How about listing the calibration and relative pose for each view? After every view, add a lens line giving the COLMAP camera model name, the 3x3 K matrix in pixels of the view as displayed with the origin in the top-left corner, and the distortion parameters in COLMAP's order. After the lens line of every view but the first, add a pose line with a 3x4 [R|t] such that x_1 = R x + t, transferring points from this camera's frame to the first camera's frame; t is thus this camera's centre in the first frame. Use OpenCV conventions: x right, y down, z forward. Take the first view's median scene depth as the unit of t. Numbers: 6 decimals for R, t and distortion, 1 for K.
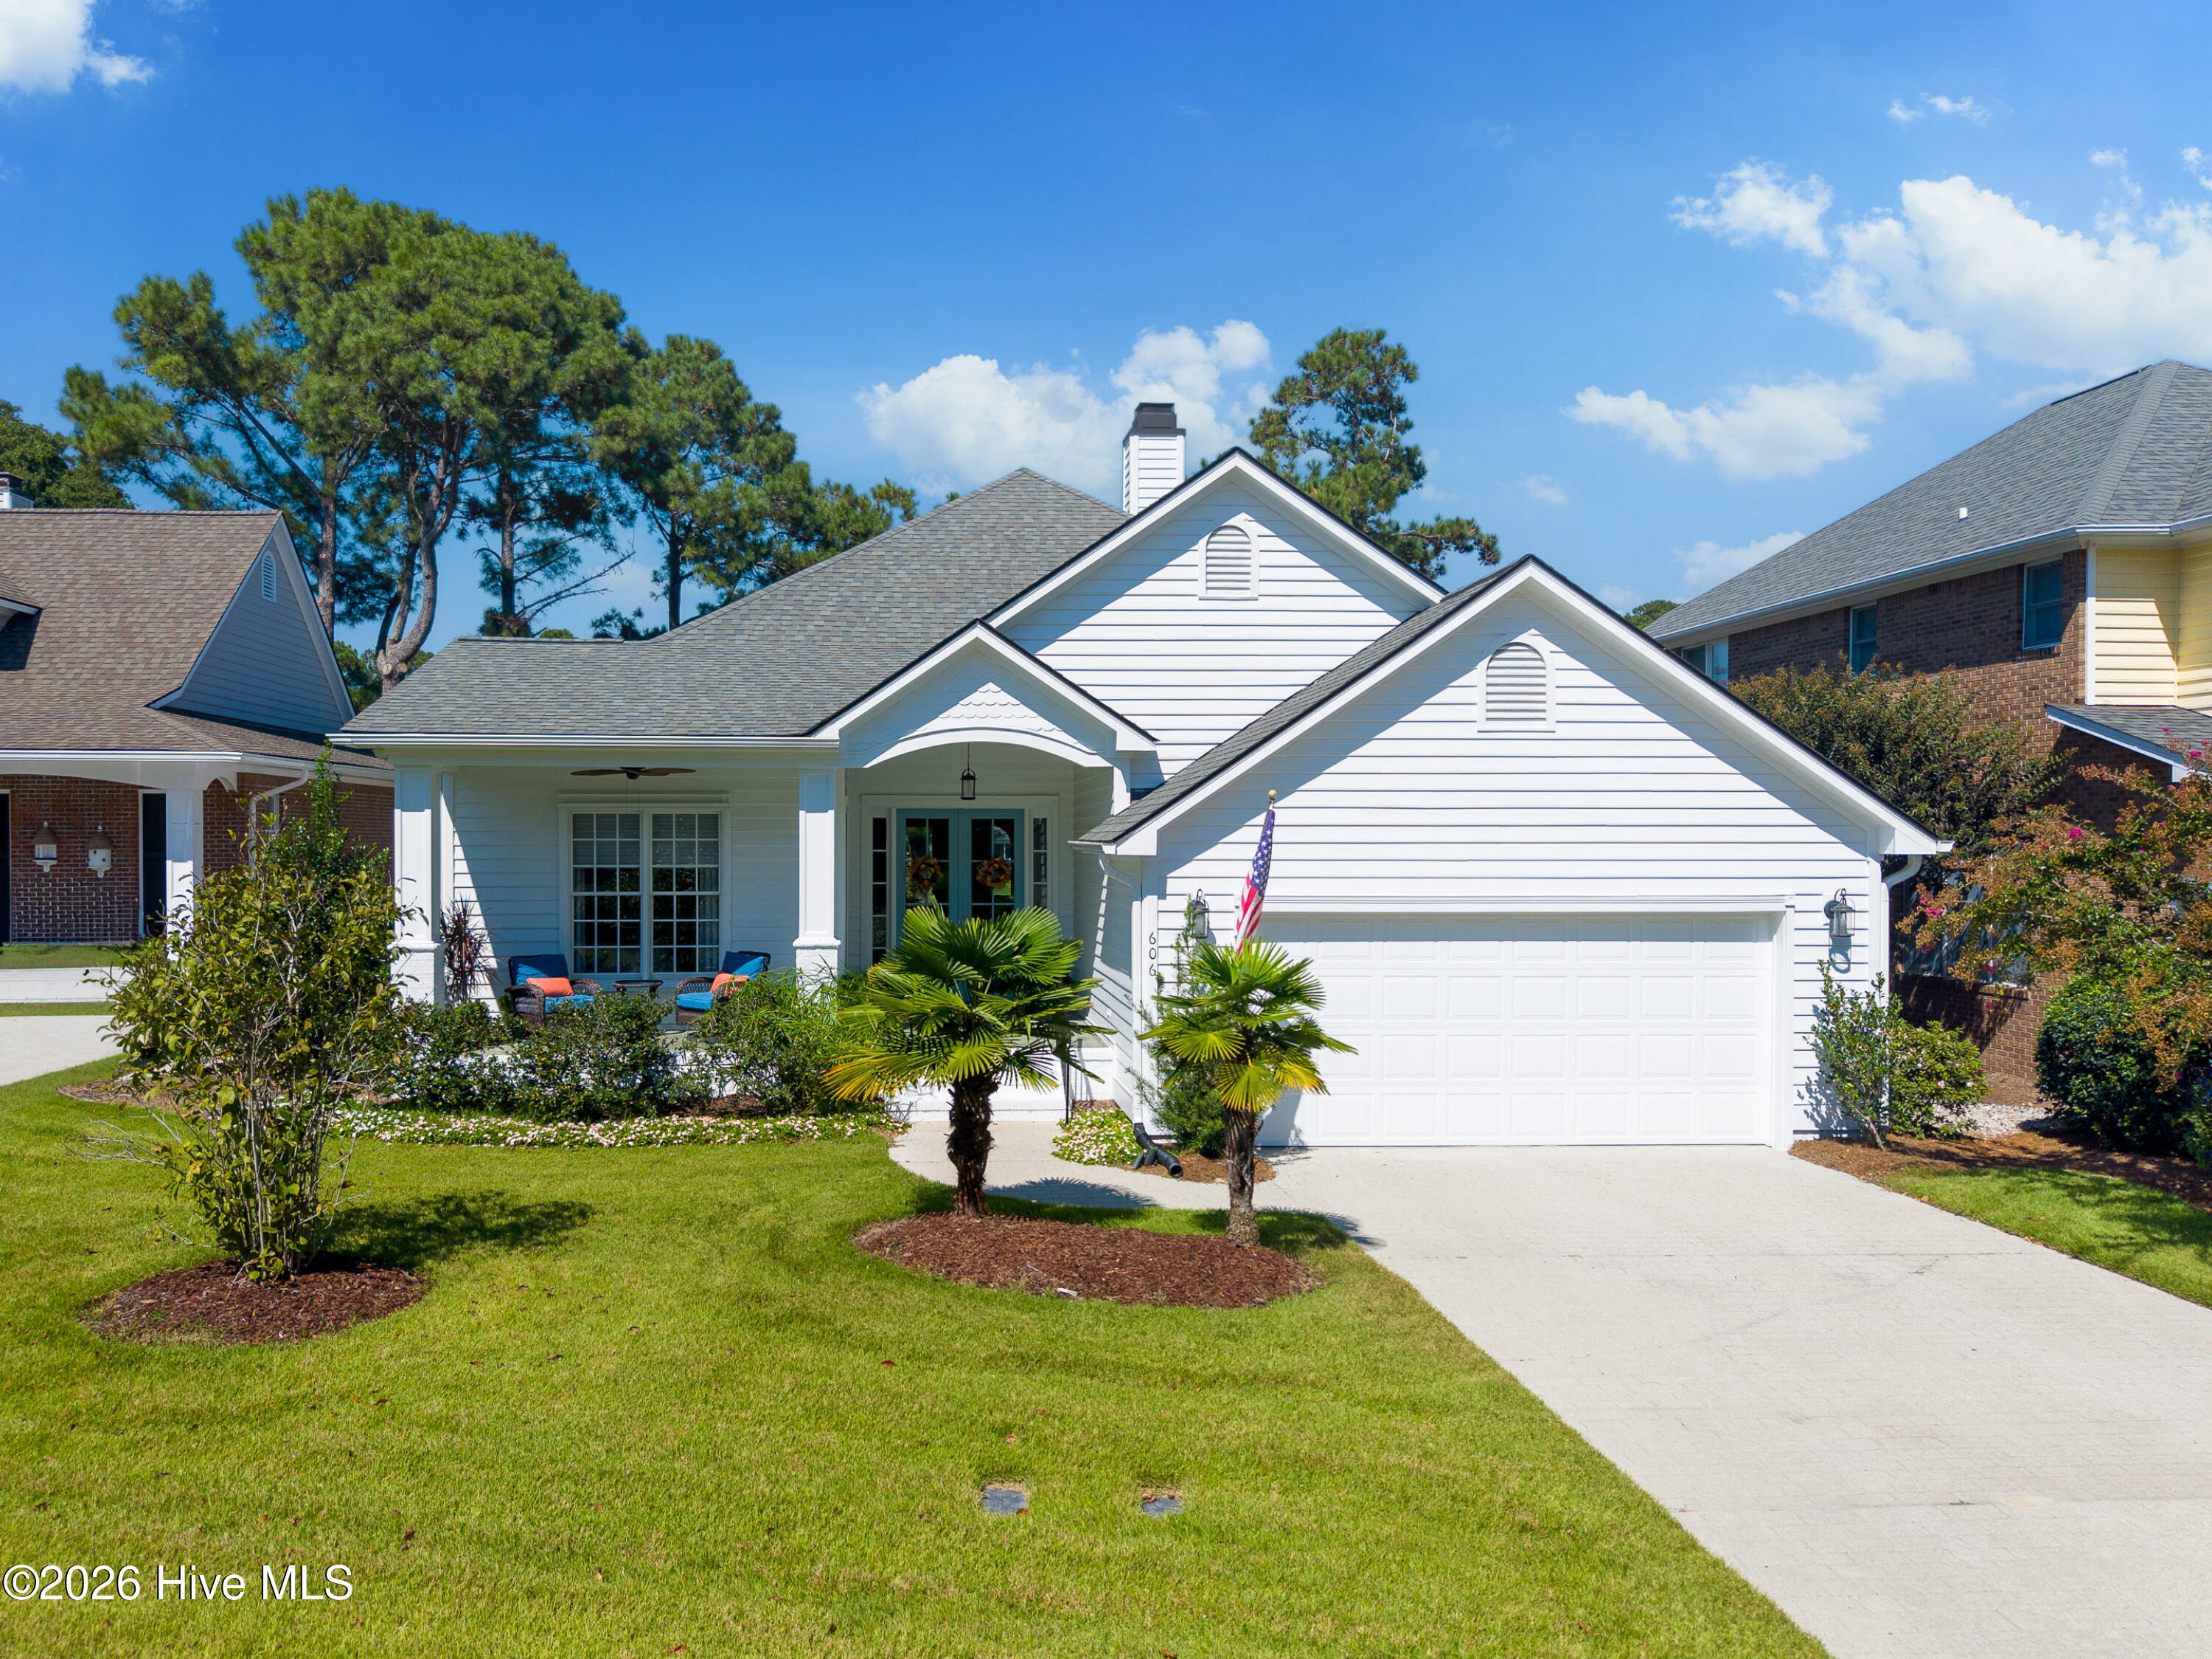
lens RADIAL K [[2083.2, 0, 1106.0], [0, 2083.2, 829.5], [0, 0, 1]] dist [0.001851, -0.004073]
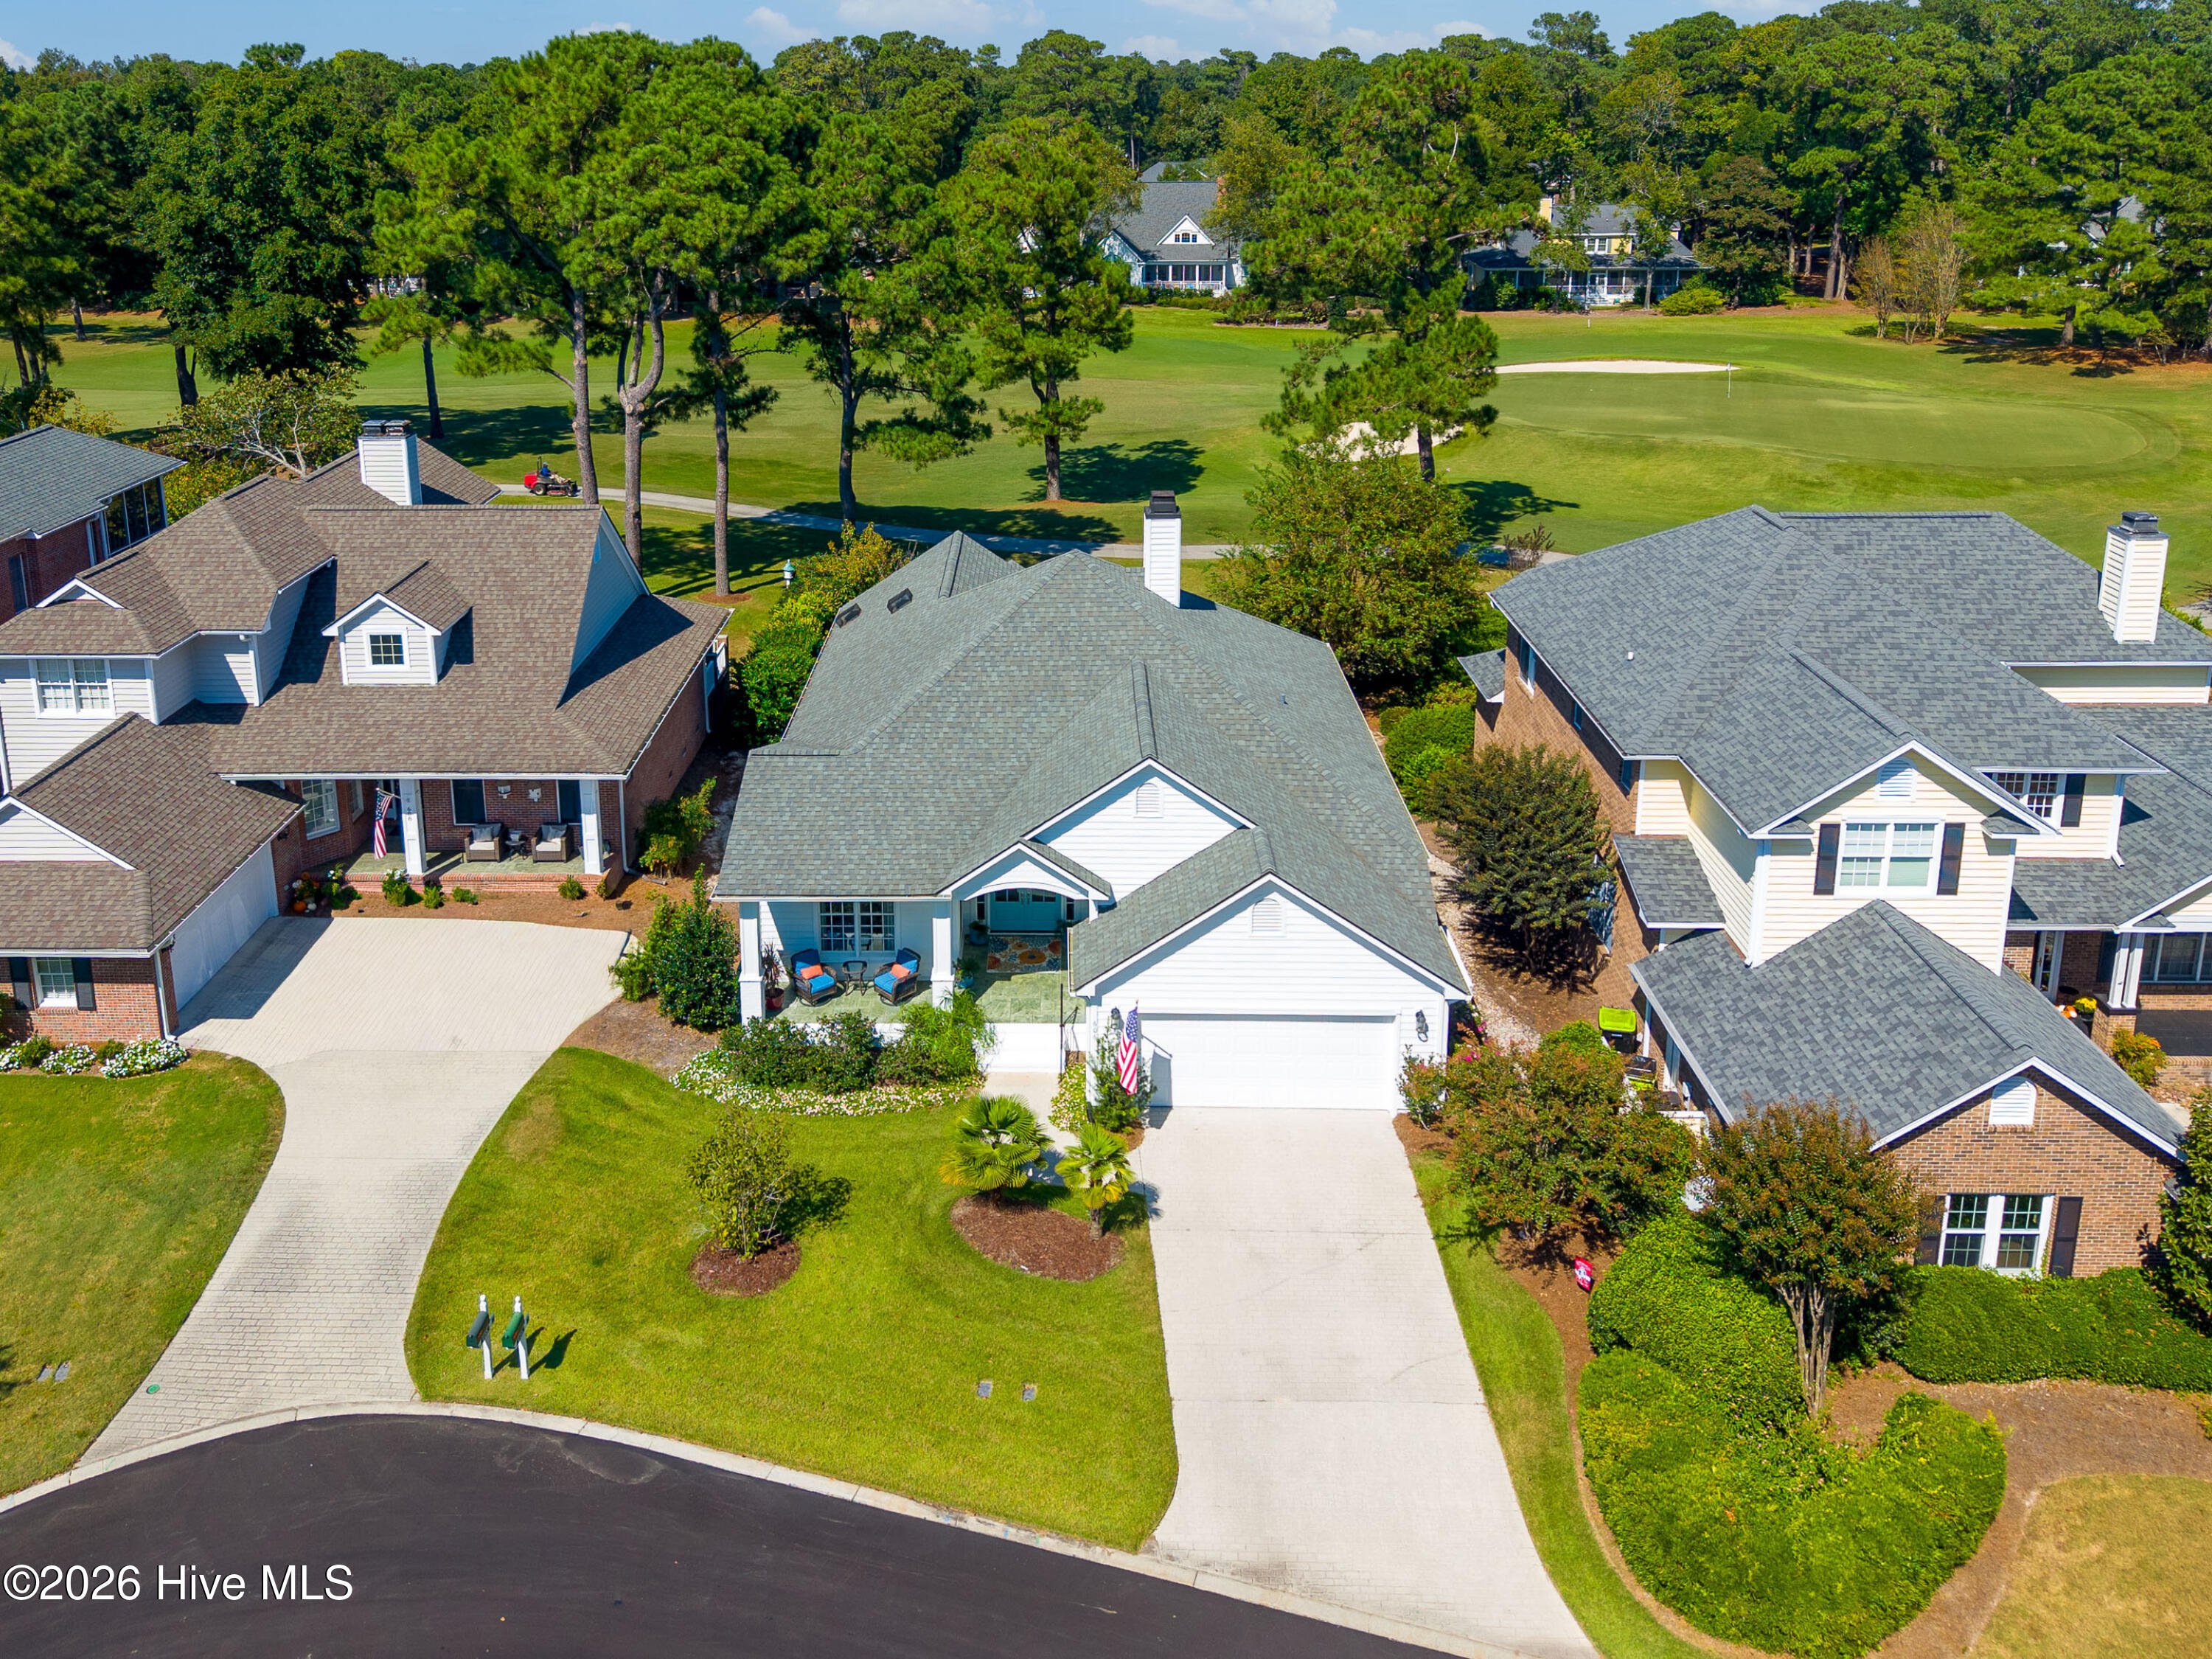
lens RADIAL K [[2083.2, 0, 1106.0], [0, 2083.2, 829.5], [0, 0, 1]] dist [0.001851, -0.004073]
pose [[0.996753, 0.031977, -0.073900, 0.166818], [-0.007378, 0.950172, 0.311638, -0.724740], [0.080183, -0.310081, 0.947323, -0.875236]]
